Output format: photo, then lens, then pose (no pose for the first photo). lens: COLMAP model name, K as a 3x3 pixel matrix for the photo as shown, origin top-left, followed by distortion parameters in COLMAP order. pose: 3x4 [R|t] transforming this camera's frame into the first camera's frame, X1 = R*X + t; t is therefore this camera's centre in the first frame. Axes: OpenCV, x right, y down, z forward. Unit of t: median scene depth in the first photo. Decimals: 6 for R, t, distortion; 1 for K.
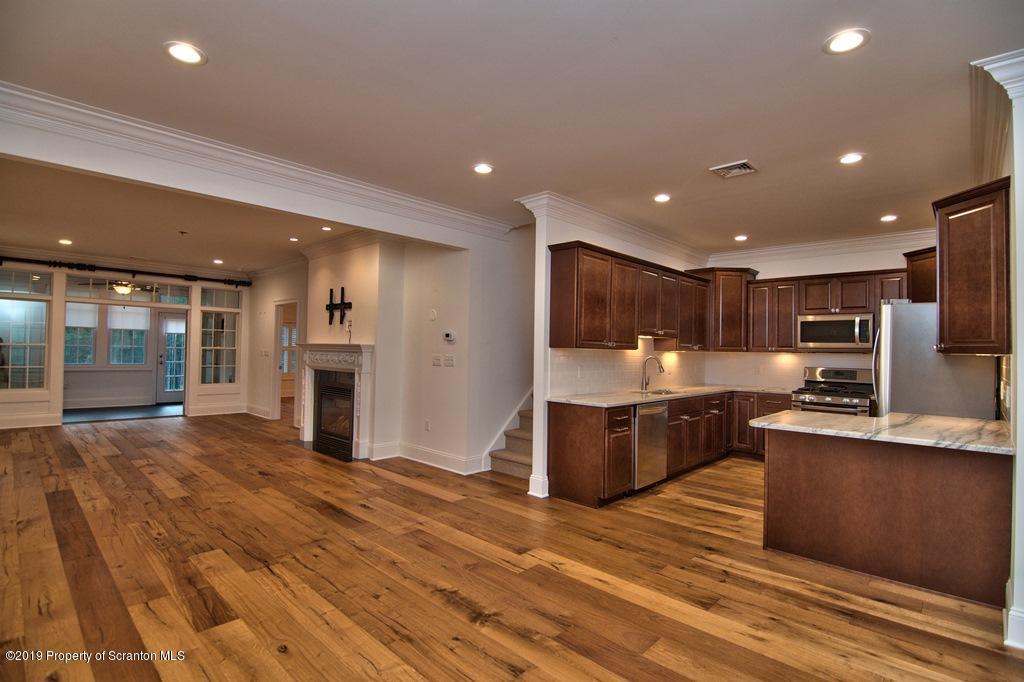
lens RADIAL K [[491.0, 0, 507.8], [0, 491.0, 340.5], [0, 0, 1]] dist [-0.011719, -0.006402]
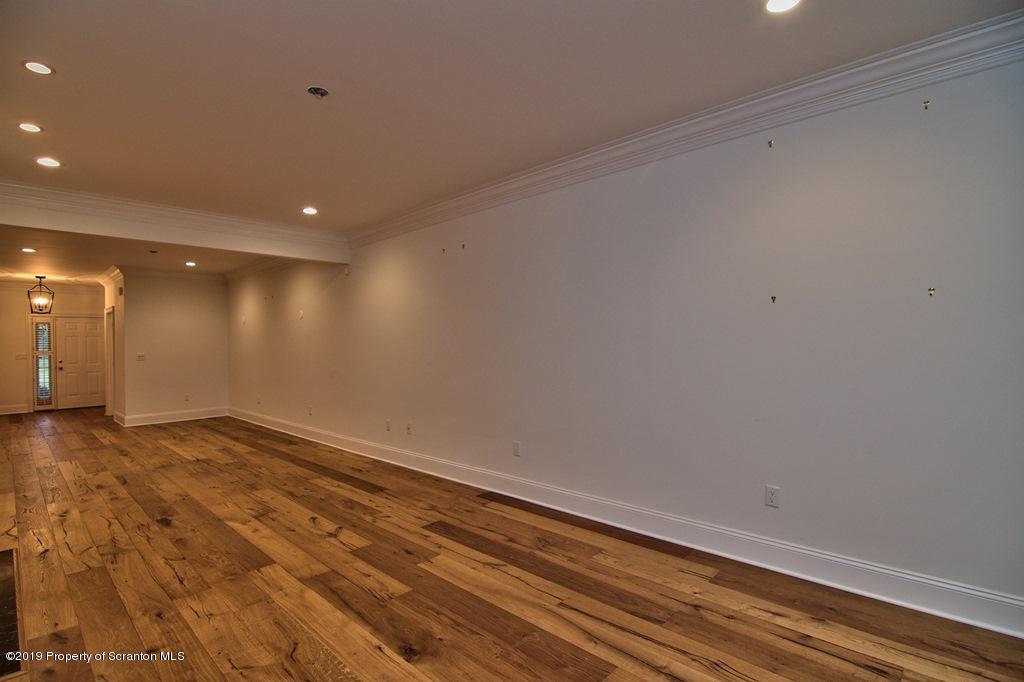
lens RADIAL K [[491.0, 0, 516.5], [0, 491.0, 344.9], [0, 0, 1]] dist [-0.011719, -0.006402]
pose [[-0.999861, -0.002266, -0.016508, -0.661108], [-0.002043, 0.999907, -0.013512, 0.005540], [0.016537, -0.013476, -0.999772, 1.133760]]
